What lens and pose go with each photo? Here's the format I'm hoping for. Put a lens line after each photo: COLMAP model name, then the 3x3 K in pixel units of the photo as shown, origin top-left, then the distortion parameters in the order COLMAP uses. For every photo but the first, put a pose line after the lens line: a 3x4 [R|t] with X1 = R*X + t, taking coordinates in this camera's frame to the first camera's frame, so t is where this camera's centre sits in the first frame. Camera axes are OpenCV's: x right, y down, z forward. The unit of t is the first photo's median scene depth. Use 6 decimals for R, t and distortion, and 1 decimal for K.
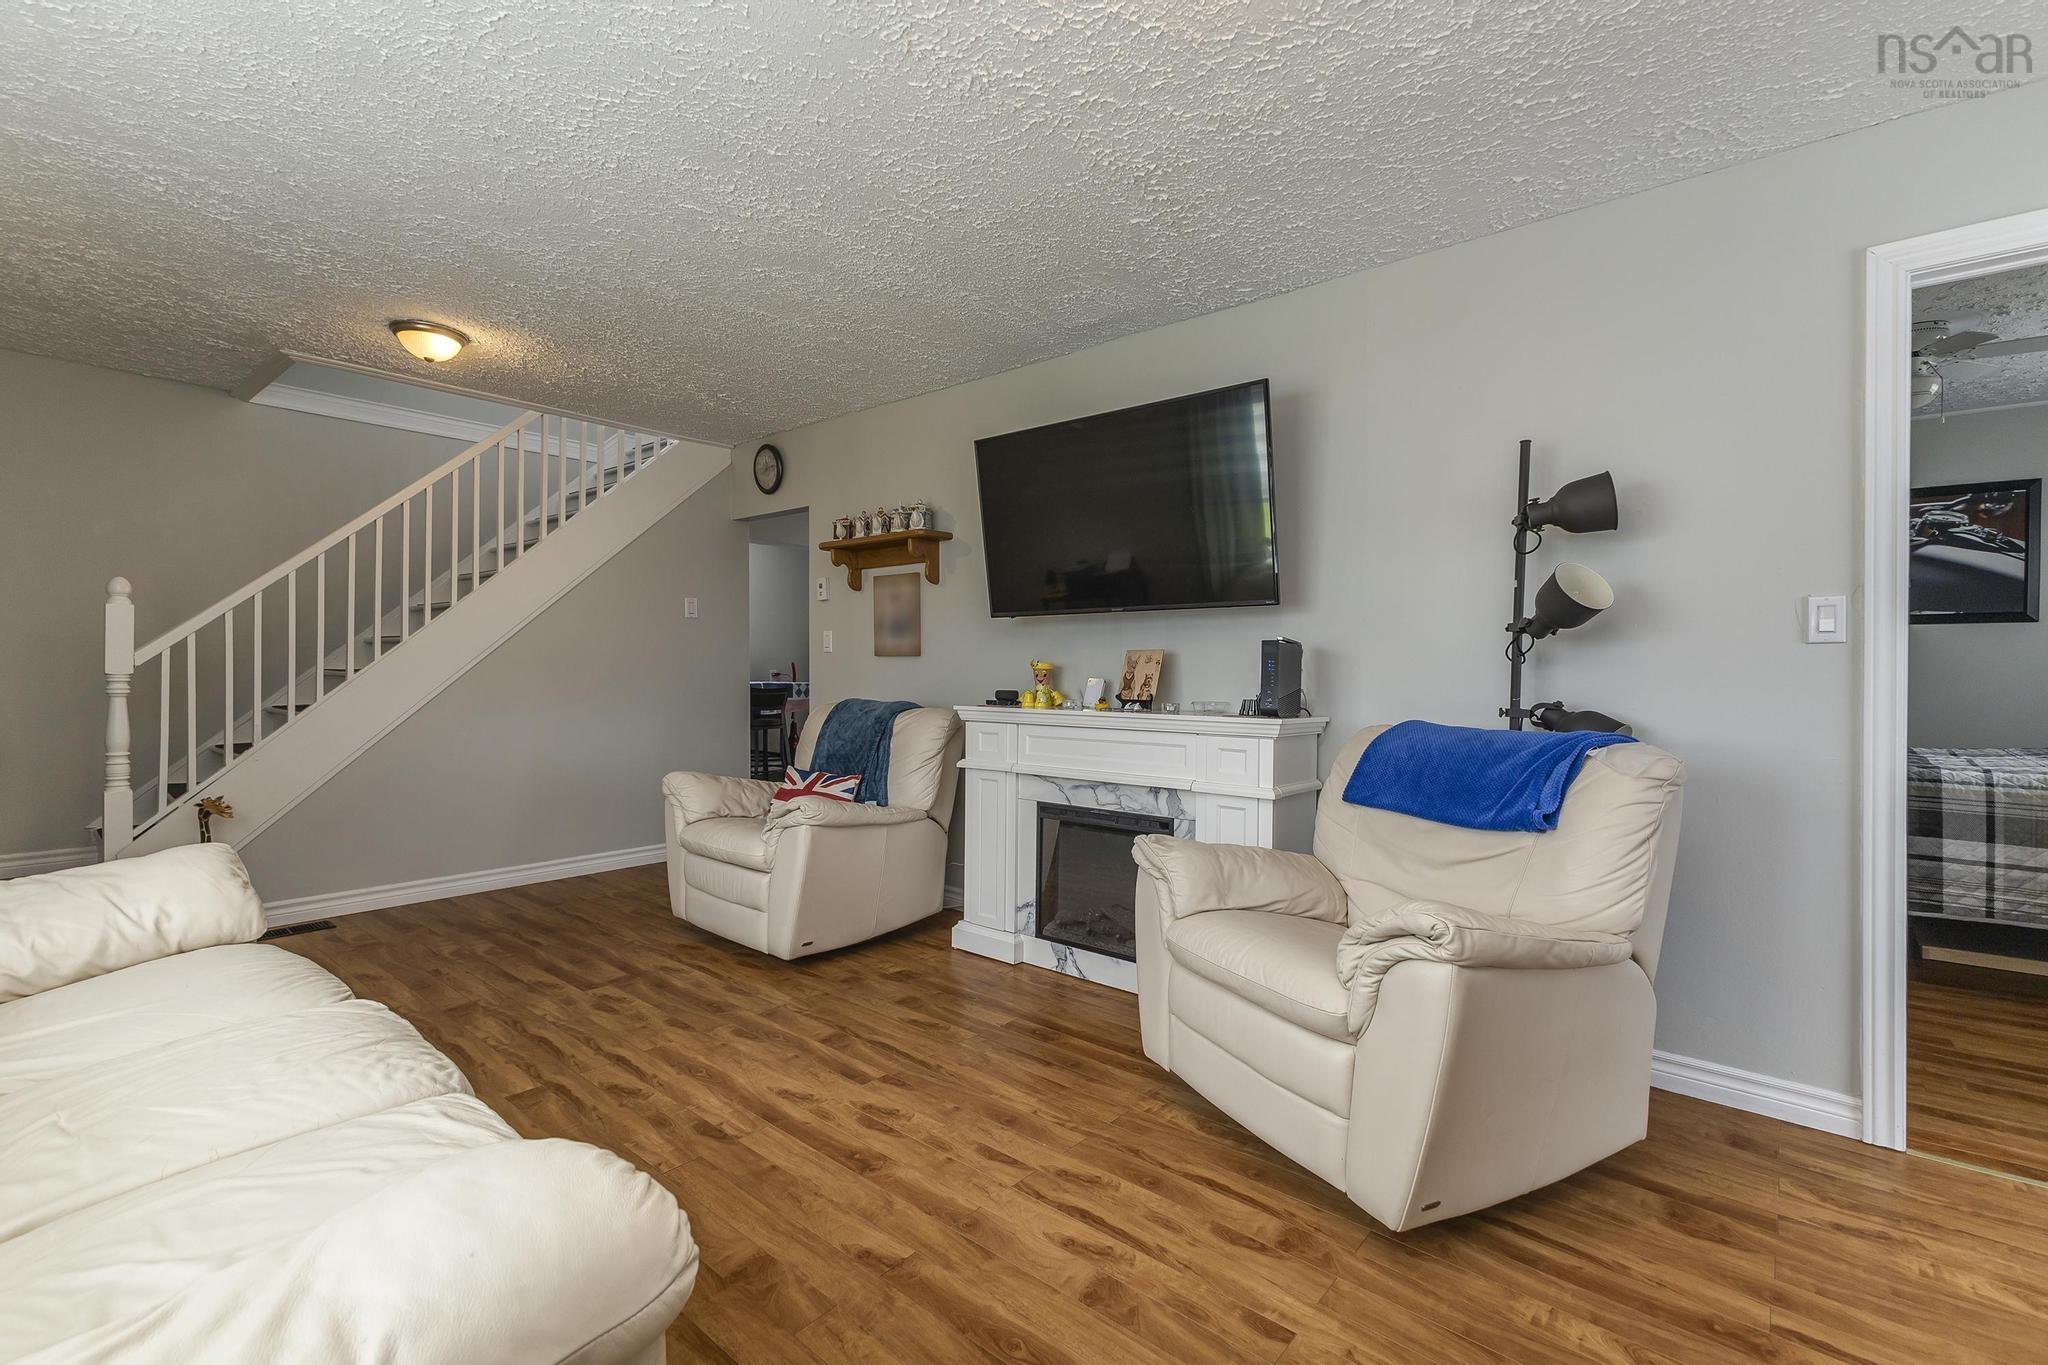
lens RADIAL K [[883.2, 0, 1025.8], [0, 883.2, 679.2], [0, 0, 1]] dist [0.002730, 0.000225]
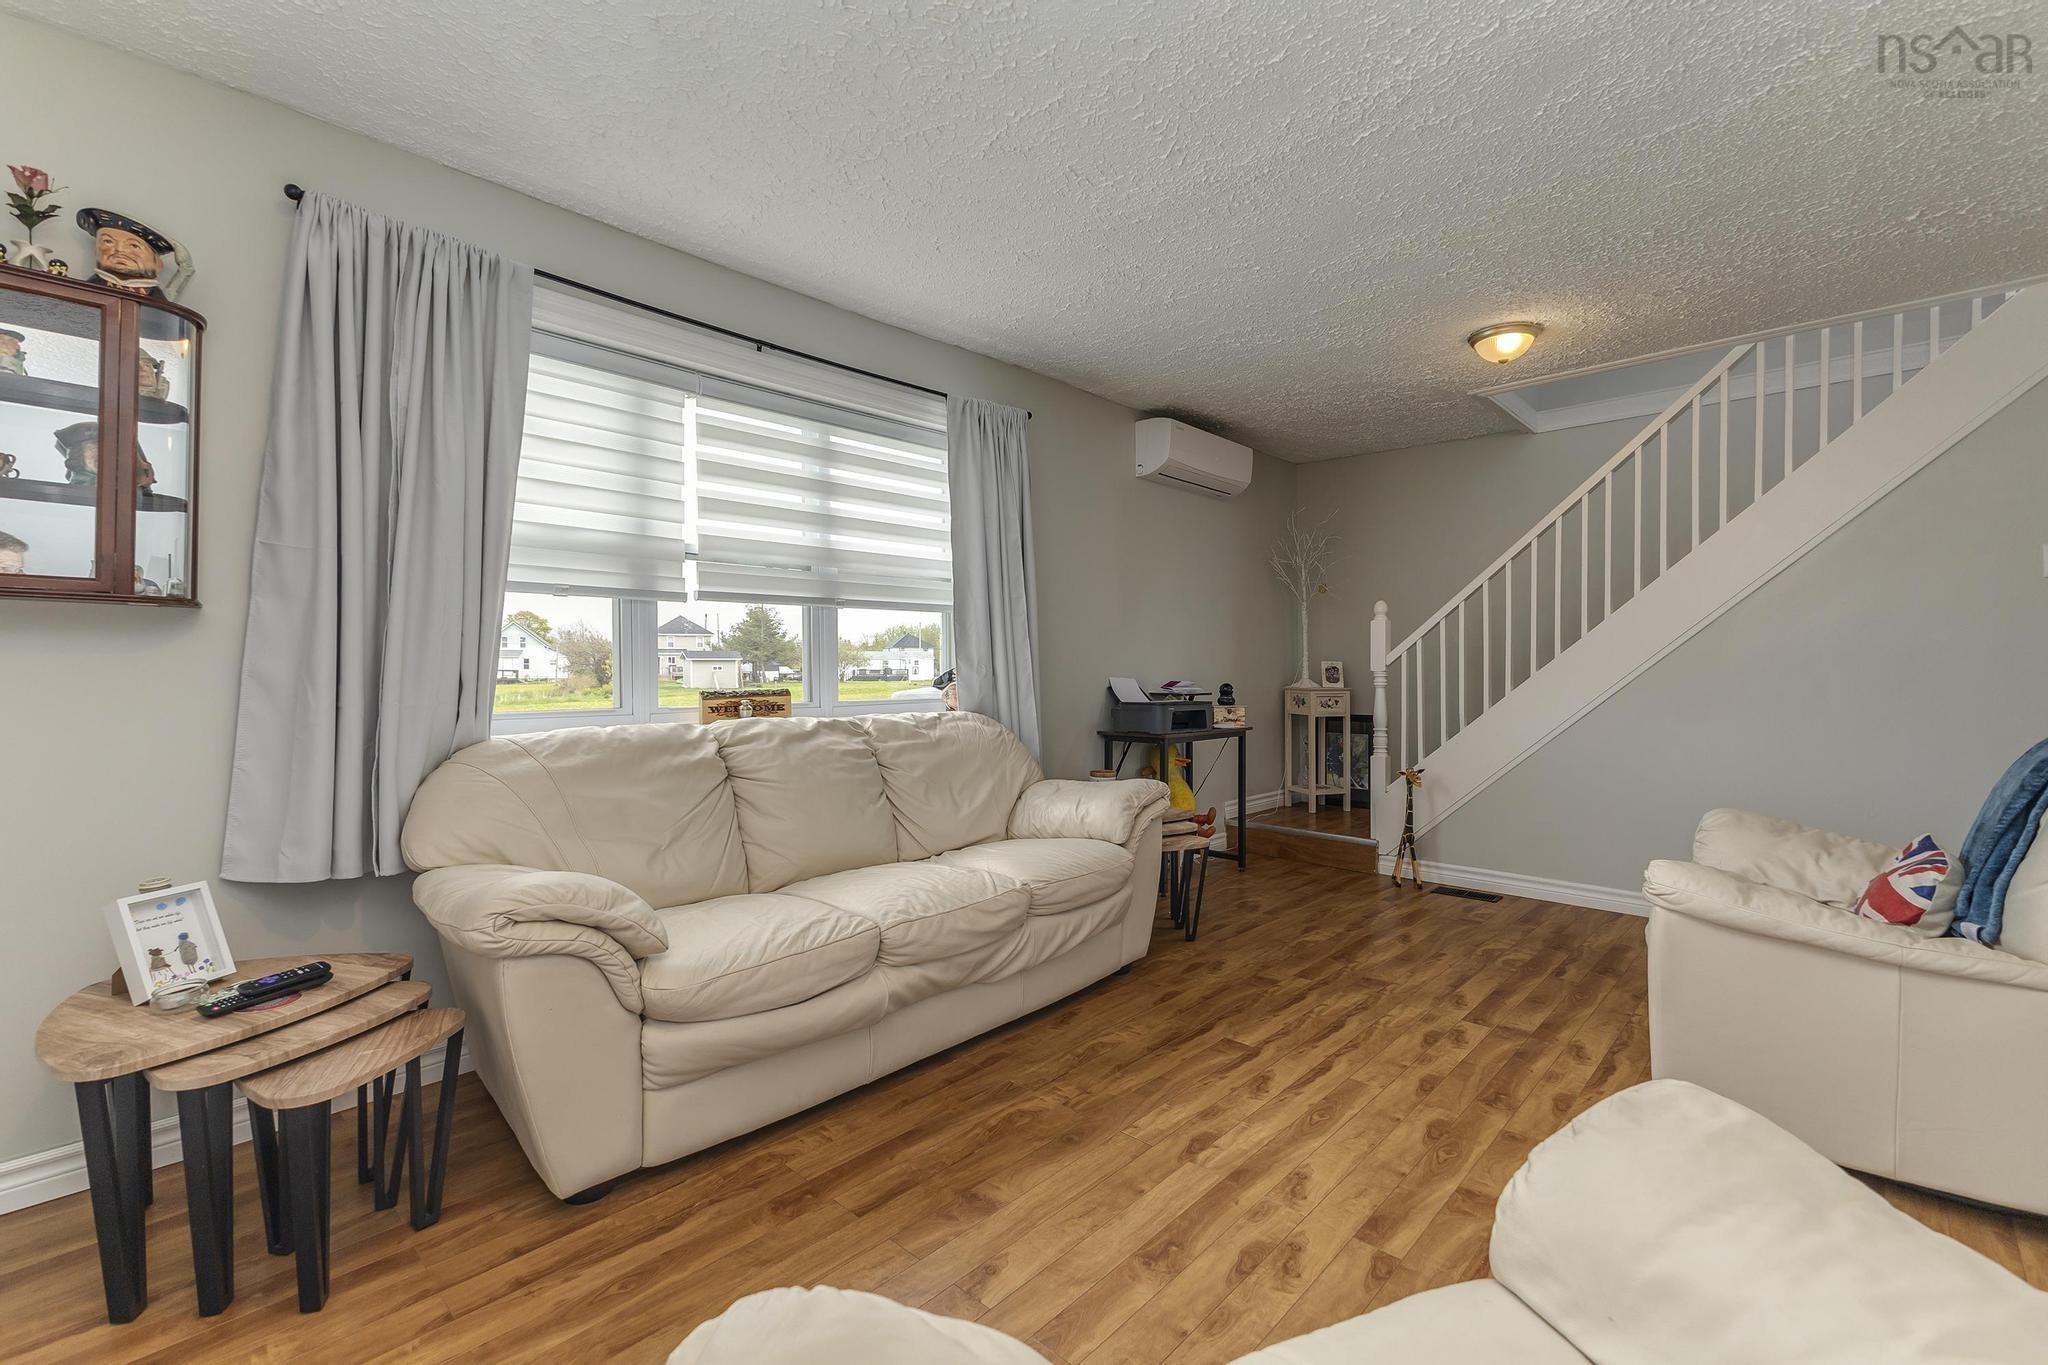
lens RADIAL K [[883.2, 0, 1025.9], [0, 883.2, 665.2], [0, 0, 1]] dist [0.002730, 0.000225]
pose [[-0.050183, -0.007747, -0.998710, 0.427246], [-0.010005, 0.999924, -0.007254, 0.001068], [0.998690, 0.009628, -0.050256, 0.594104]]
